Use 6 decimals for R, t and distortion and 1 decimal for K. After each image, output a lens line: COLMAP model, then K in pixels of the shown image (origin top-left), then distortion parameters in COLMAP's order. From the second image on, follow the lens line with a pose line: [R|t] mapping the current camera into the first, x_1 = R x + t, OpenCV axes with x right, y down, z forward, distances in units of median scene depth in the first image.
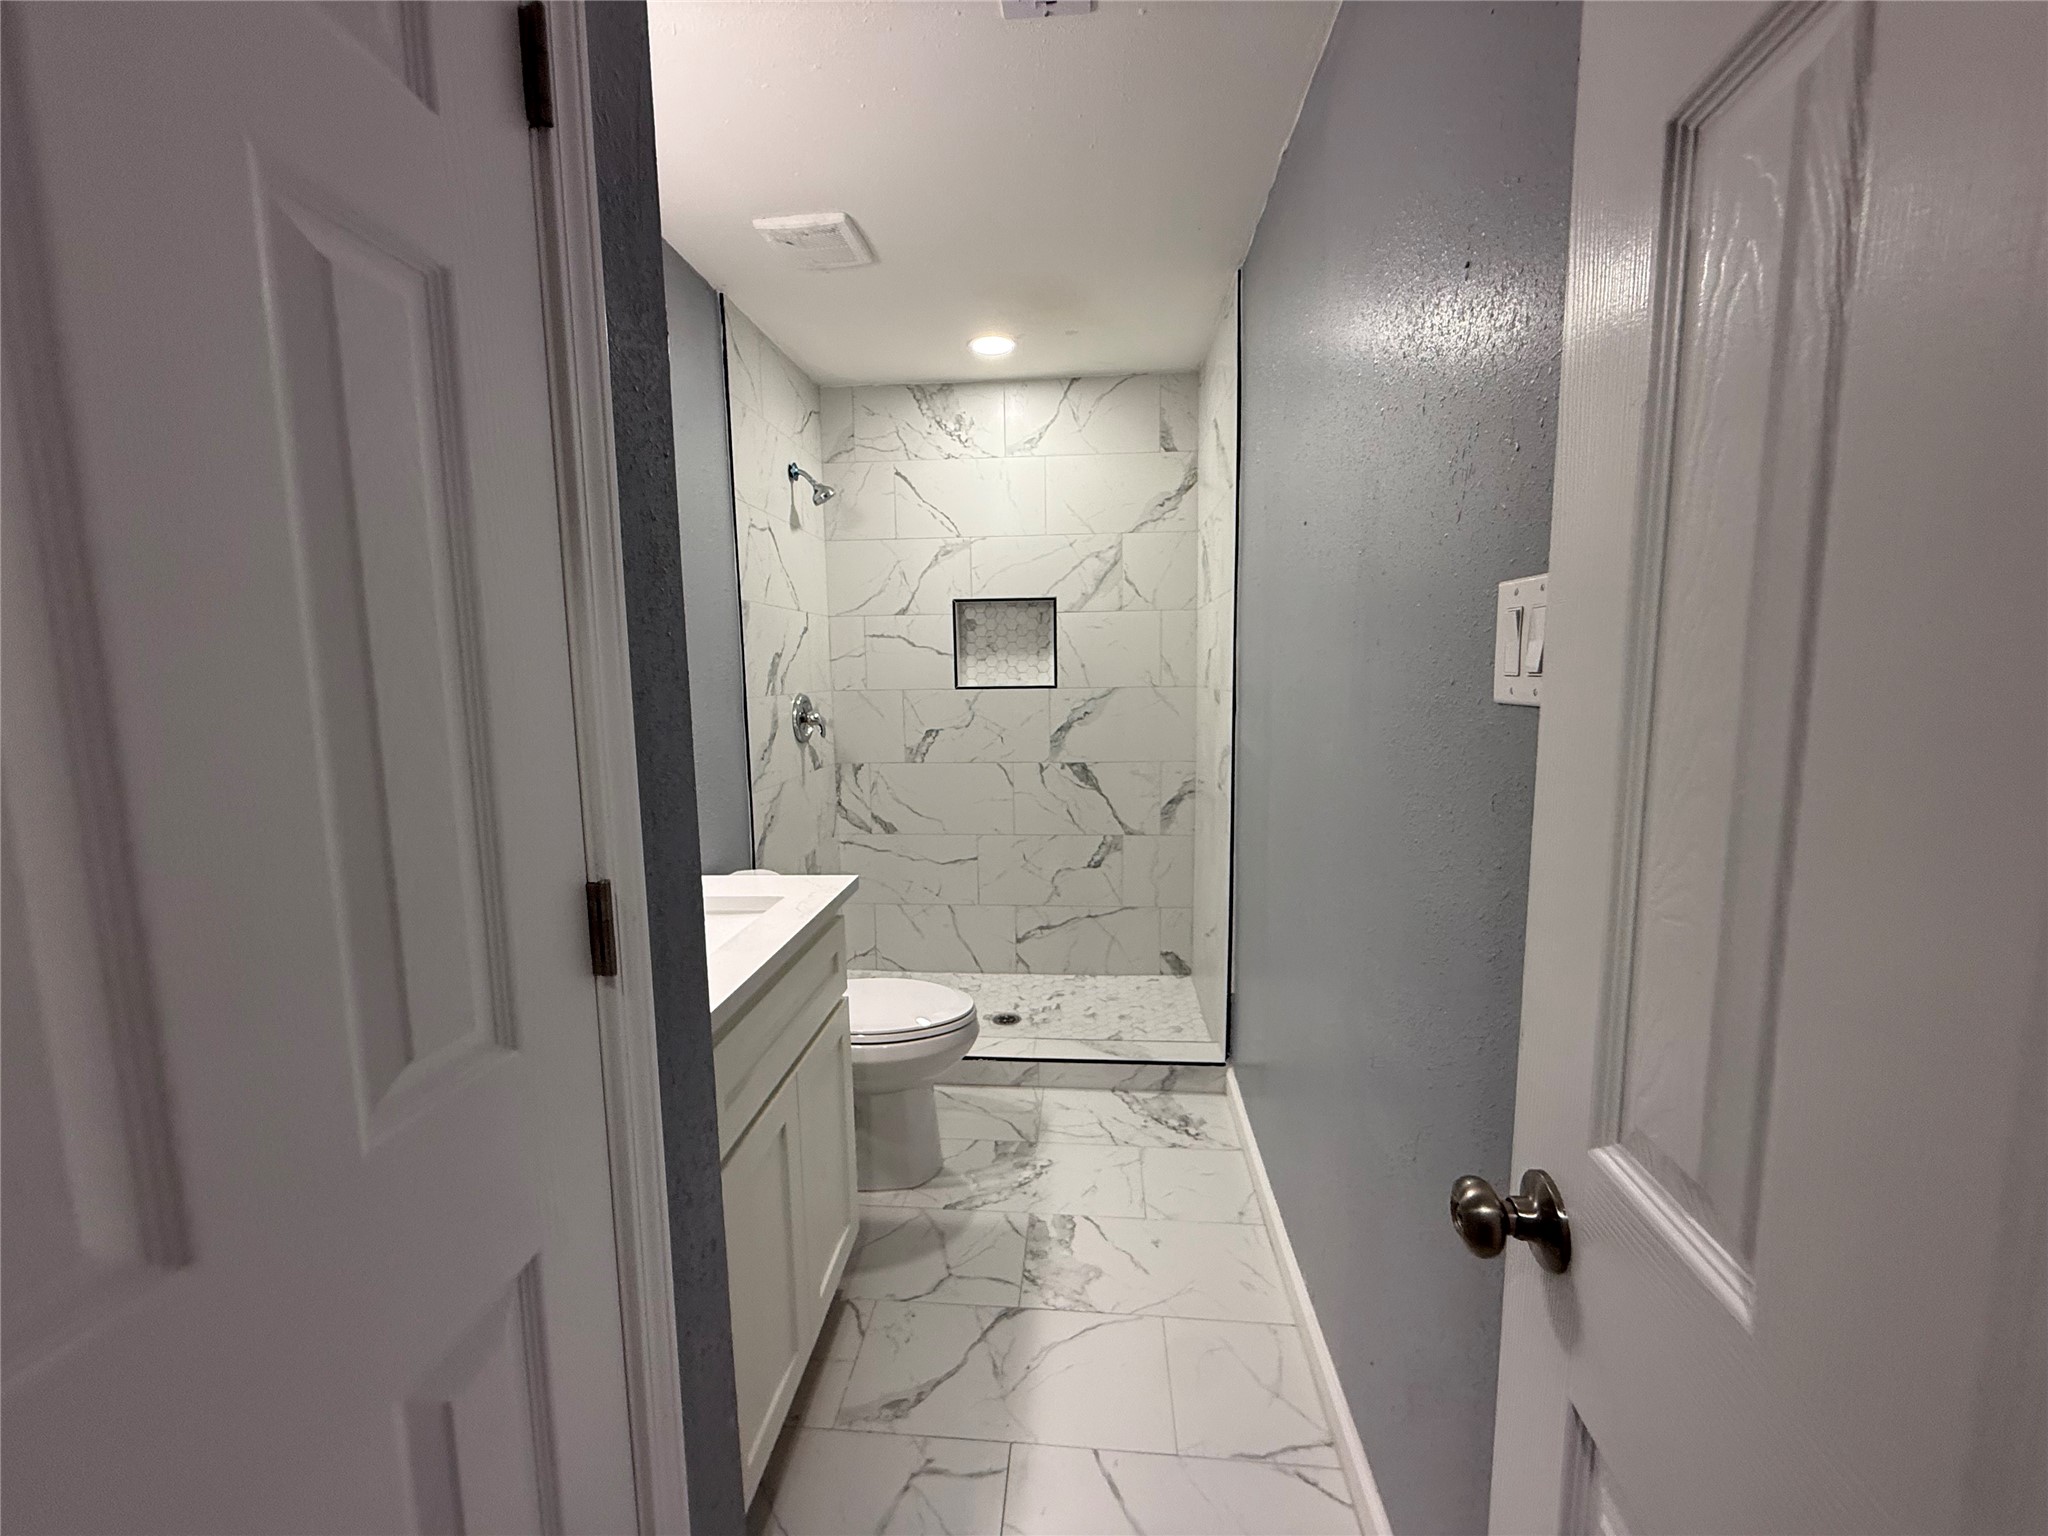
lens RADIAL K [[819.9, 0, 1019.3], [0, 819.9, 783.0], [0, 0, 1]] dist [-0.001201, 0.000385]
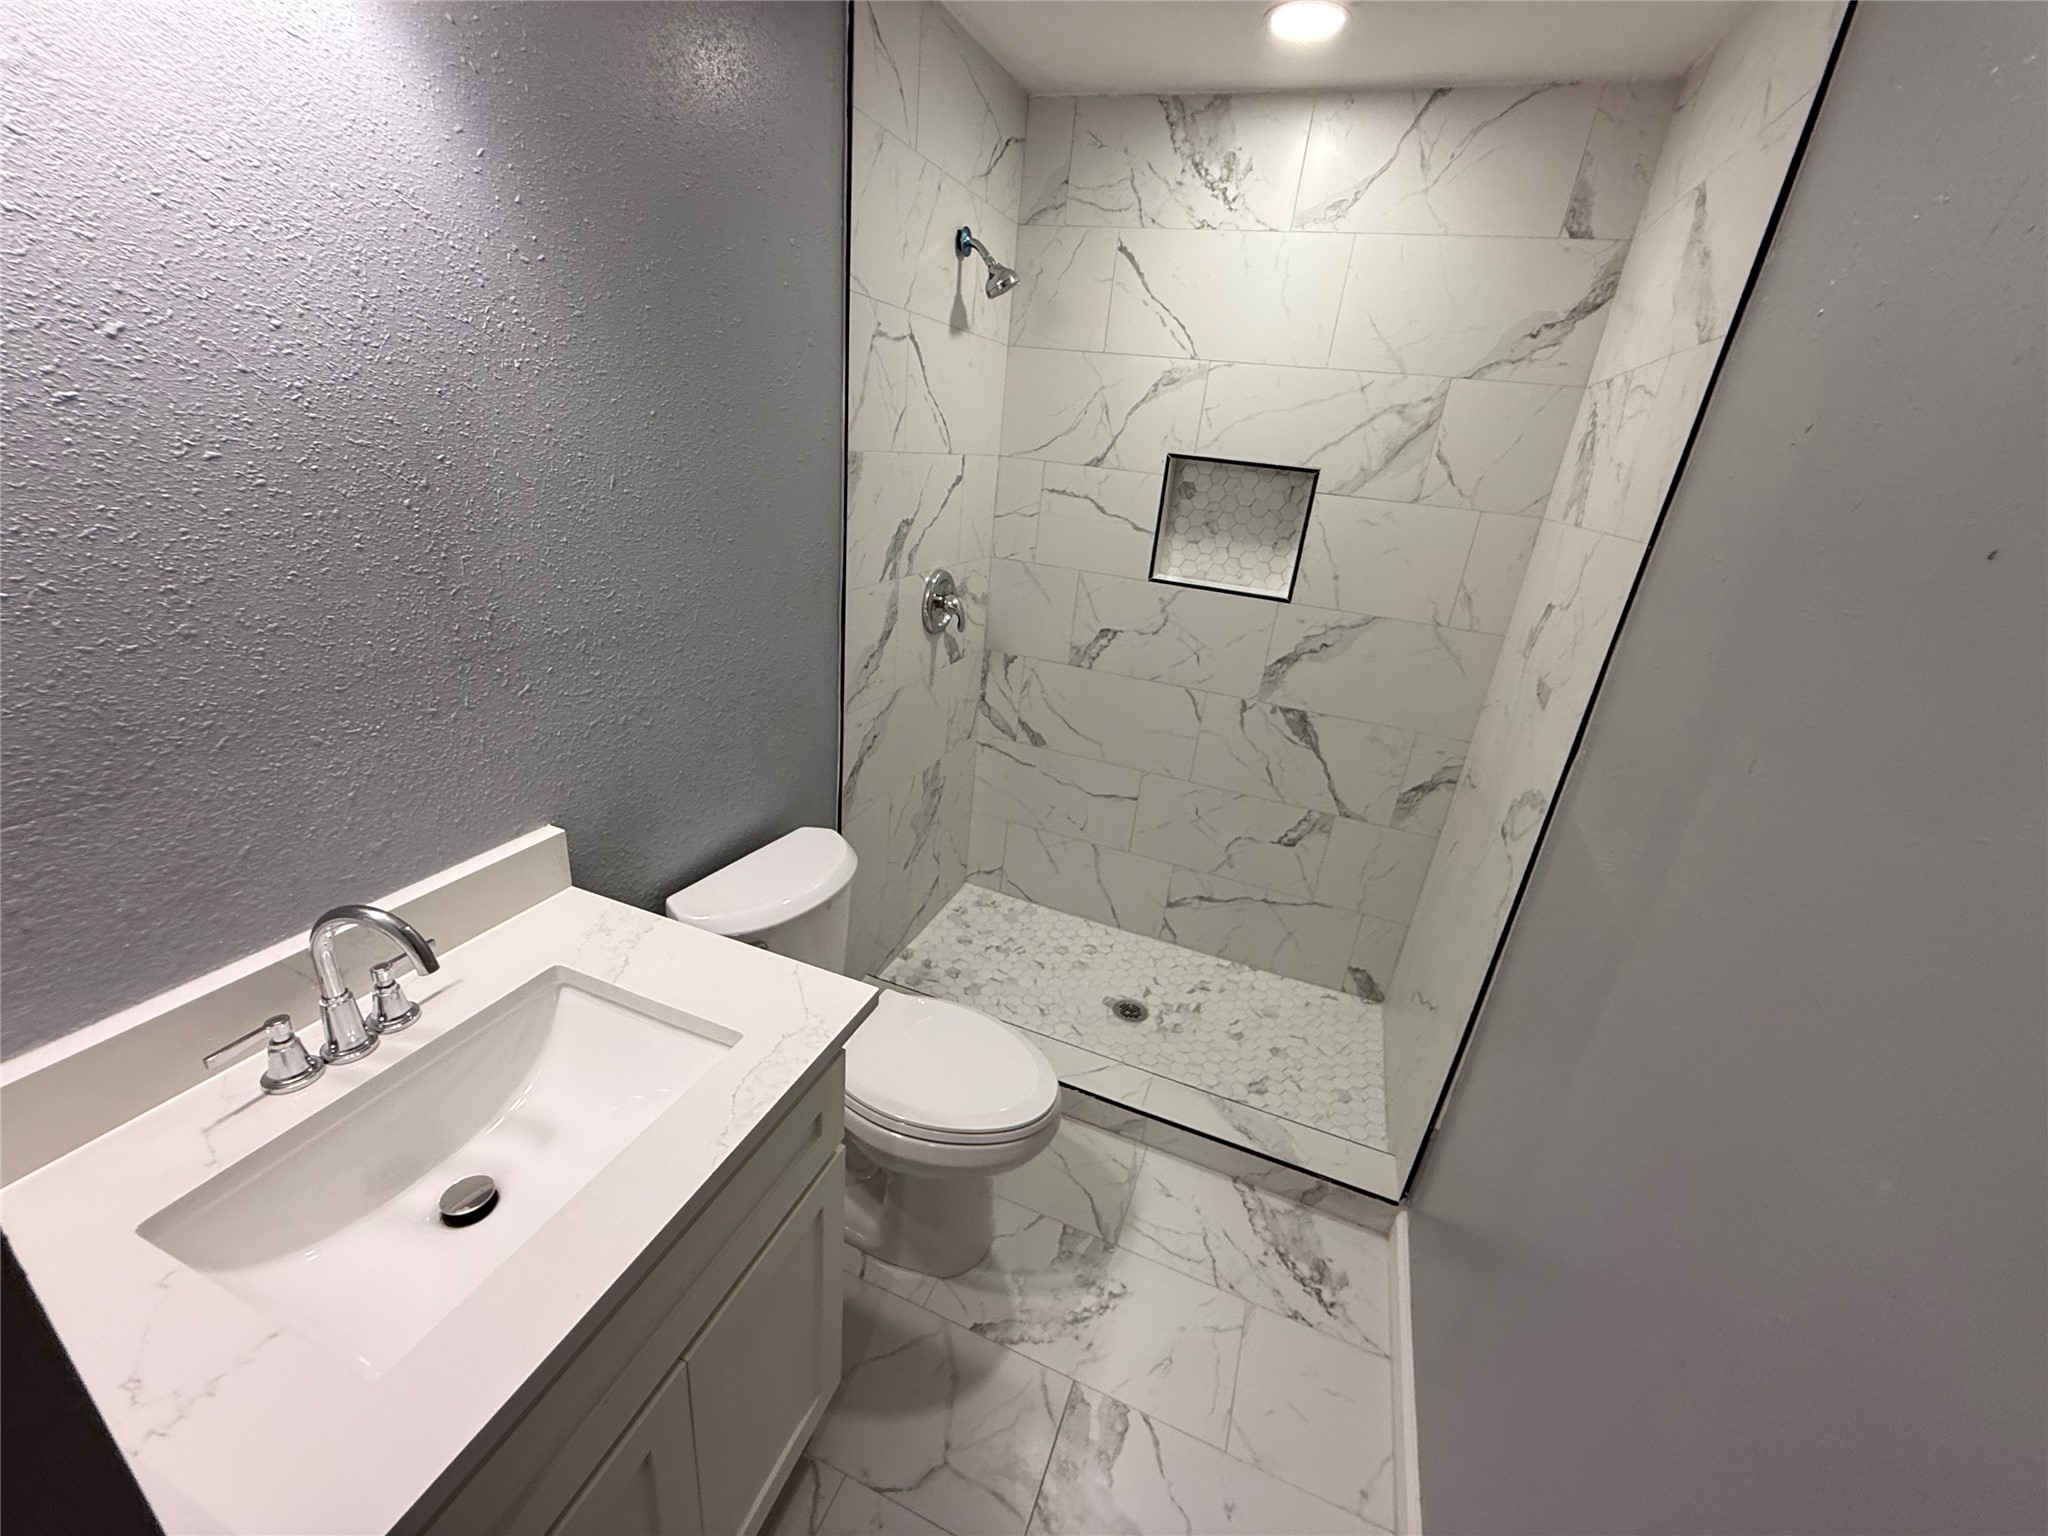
lens RADIAL K [[819.9, 0, 1016.6], [0, 819.9, 780.4], [0, 0, 1]] dist [-0.001201, 0.000385]
pose [[0.953123, 0.207033, -0.220668, 0.009135], [-0.146259, 0.953648, 0.262990, -0.127514], [0.264887, -0.218387, 0.939224, 0.252103]]
